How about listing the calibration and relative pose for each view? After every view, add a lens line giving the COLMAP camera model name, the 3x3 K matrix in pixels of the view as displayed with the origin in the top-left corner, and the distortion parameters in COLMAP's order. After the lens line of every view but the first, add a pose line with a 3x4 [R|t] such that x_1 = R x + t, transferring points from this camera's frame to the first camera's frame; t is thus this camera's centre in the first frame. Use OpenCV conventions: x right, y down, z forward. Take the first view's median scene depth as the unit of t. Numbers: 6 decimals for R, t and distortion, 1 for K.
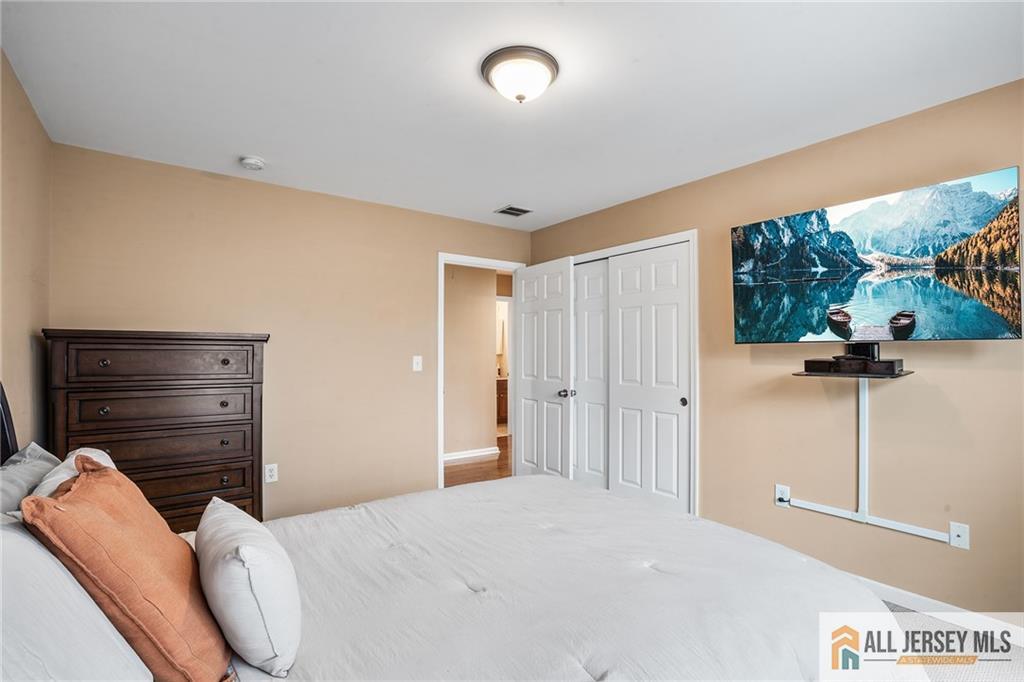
lens RADIAL K [[477.1, 0, 506.0], [0, 477.1, 359.4], [0, 0, 1]] dist [-0.029398, 0.005841]
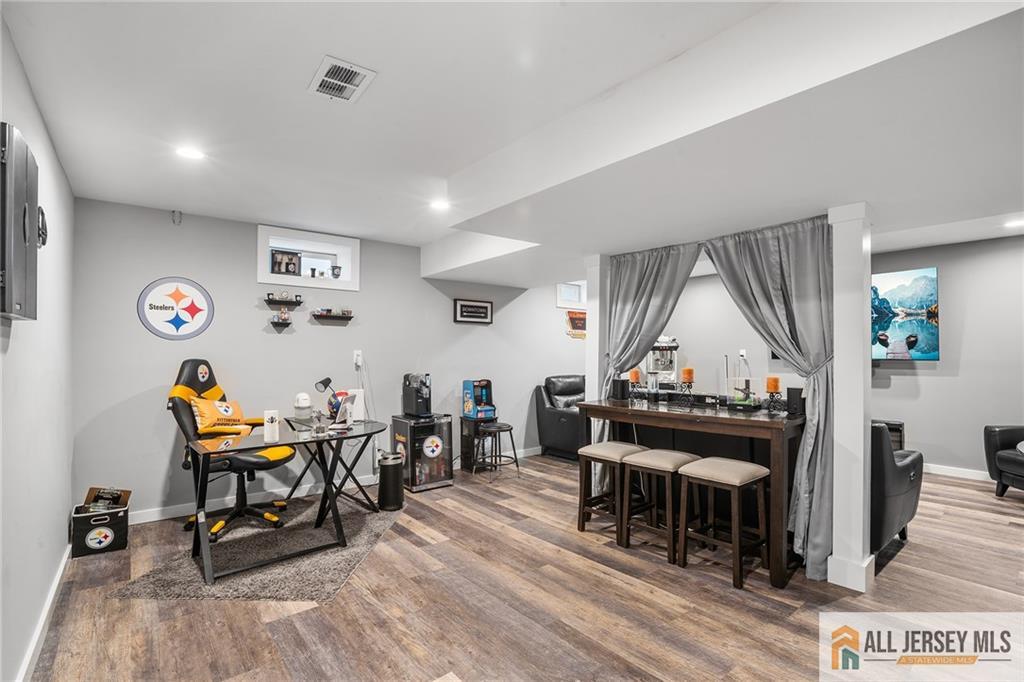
lens RADIAL K [[477.1, 0, 495.3], [0, 477.1, 356.4], [0, 0, 1]] dist [-0.029398, 0.005841]
pose [[0.999994, 0.002795, -0.002209, -1.107237], [-0.002798, 0.999996, -0.001050, 0.008144], [0.002206, 0.001056, 0.999997, -1.203859]]
